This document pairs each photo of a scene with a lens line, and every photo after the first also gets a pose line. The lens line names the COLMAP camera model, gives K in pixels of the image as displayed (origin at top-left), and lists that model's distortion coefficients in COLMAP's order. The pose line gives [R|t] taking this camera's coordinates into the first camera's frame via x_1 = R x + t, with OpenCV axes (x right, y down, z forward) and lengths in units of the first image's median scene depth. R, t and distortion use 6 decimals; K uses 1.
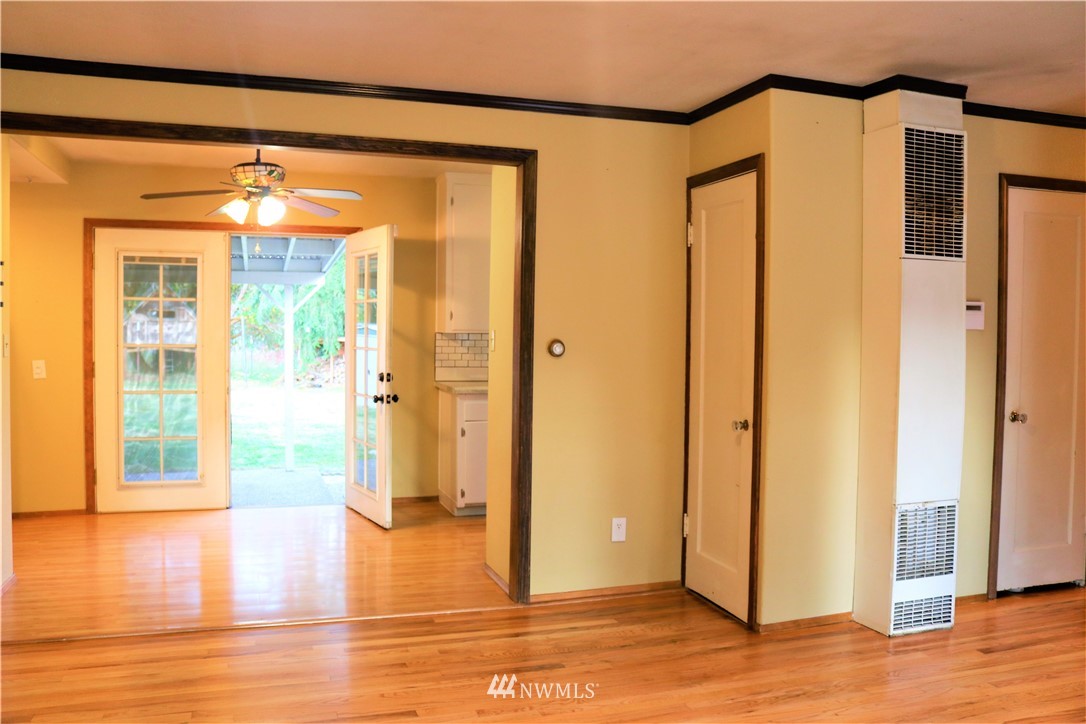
lens RADIAL K [[893.4, 0, 543.0], [0, 893.4, 363.5], [0, 0, 1]] dist [-0.140689, 0.100803]
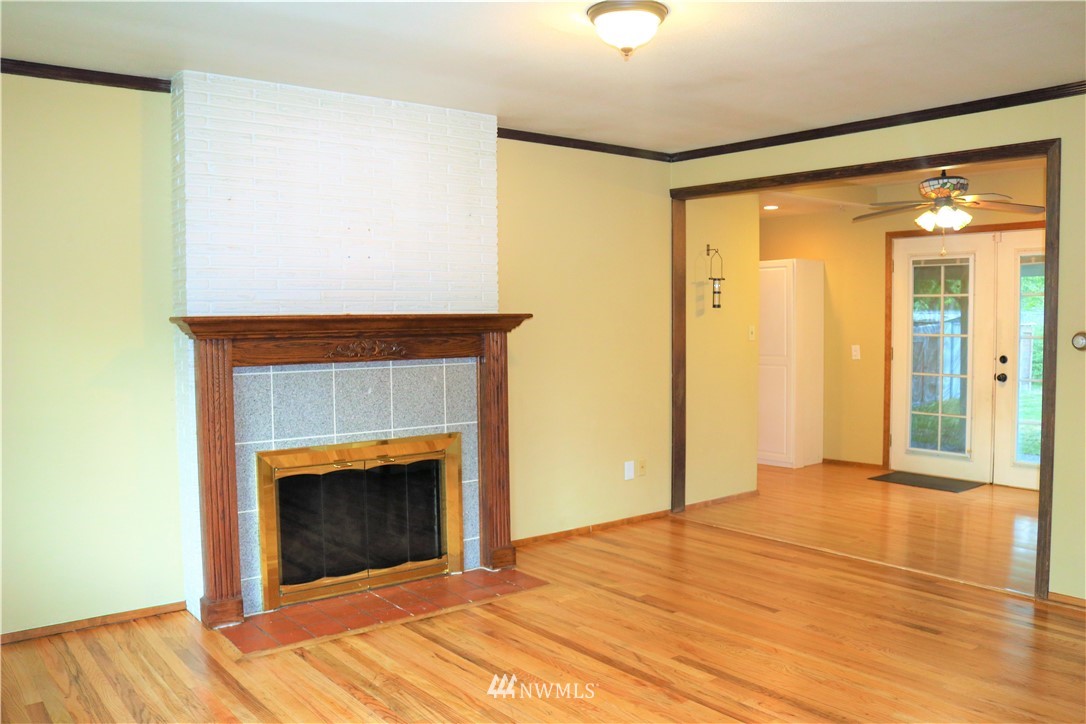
lens RADIAL K [[893.4, 0, 543.3], [0, 893.4, 363.6], [0, 0, 1]] dist [-0.140689, 0.100803]
pose [[0.347774, 0.036030, -0.936886, 0.558231], [-0.023275, 0.999285, 0.029790, -0.005388], [0.937290, 0.011446, 0.348364, 0.112648]]
